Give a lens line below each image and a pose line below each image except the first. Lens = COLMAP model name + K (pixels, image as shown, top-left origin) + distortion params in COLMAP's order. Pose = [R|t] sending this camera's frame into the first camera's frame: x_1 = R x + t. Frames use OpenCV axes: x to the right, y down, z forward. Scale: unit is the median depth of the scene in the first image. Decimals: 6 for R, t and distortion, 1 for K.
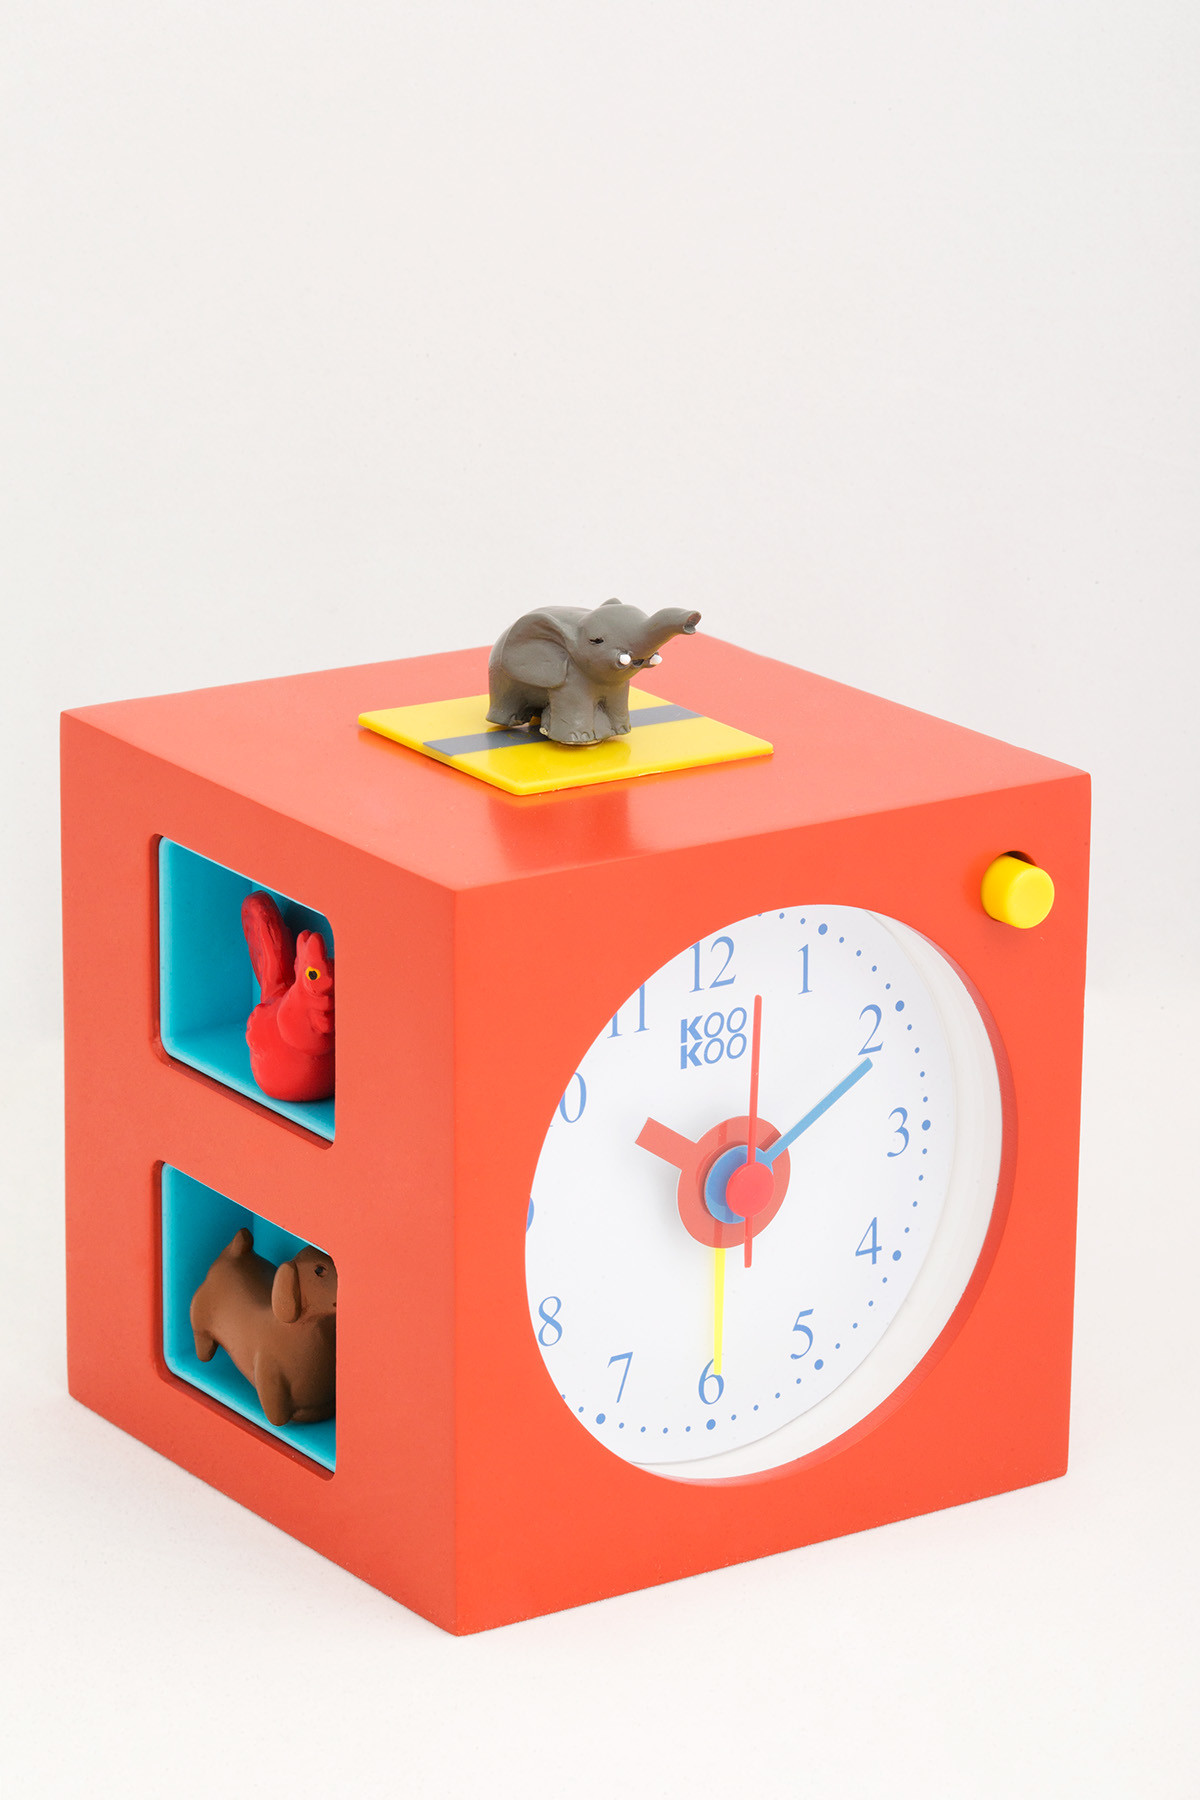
lens RADIAL K [[6057.3, 0, 600.0], [0, 6057.3, 900.0], [0, 0, 1]] dist [0.365240, 0.638785]
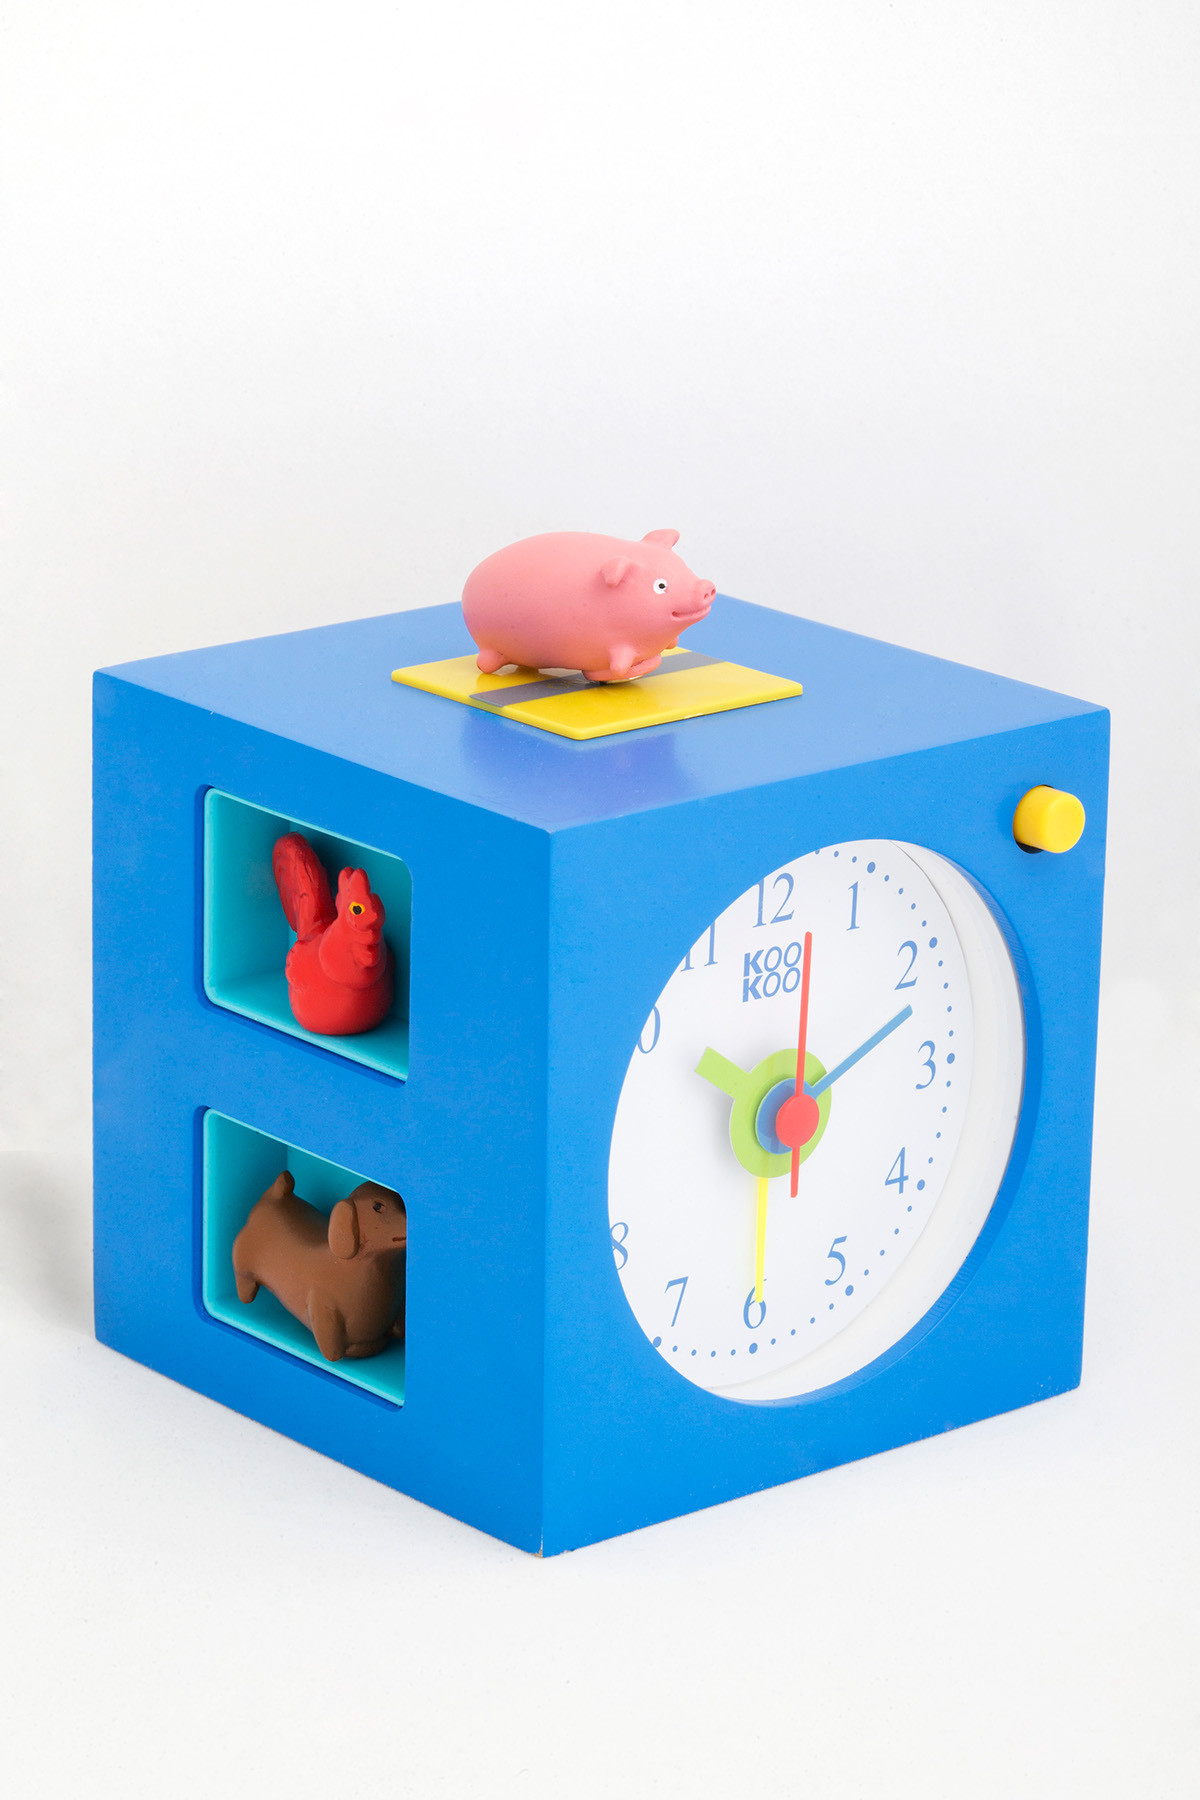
lens RADIAL K [[6057.3, 0, 600.0], [0, 6057.3, 900.0], [0, 0, 1]] dist [0.365240, 0.638785]
pose [[0.992429, 0.003458, 0.122767, -0.135468], [-0.003581, 0.999993, 0.000783, 0.009777], [-0.122764, -0.001216, 0.992435, -0.017526]]
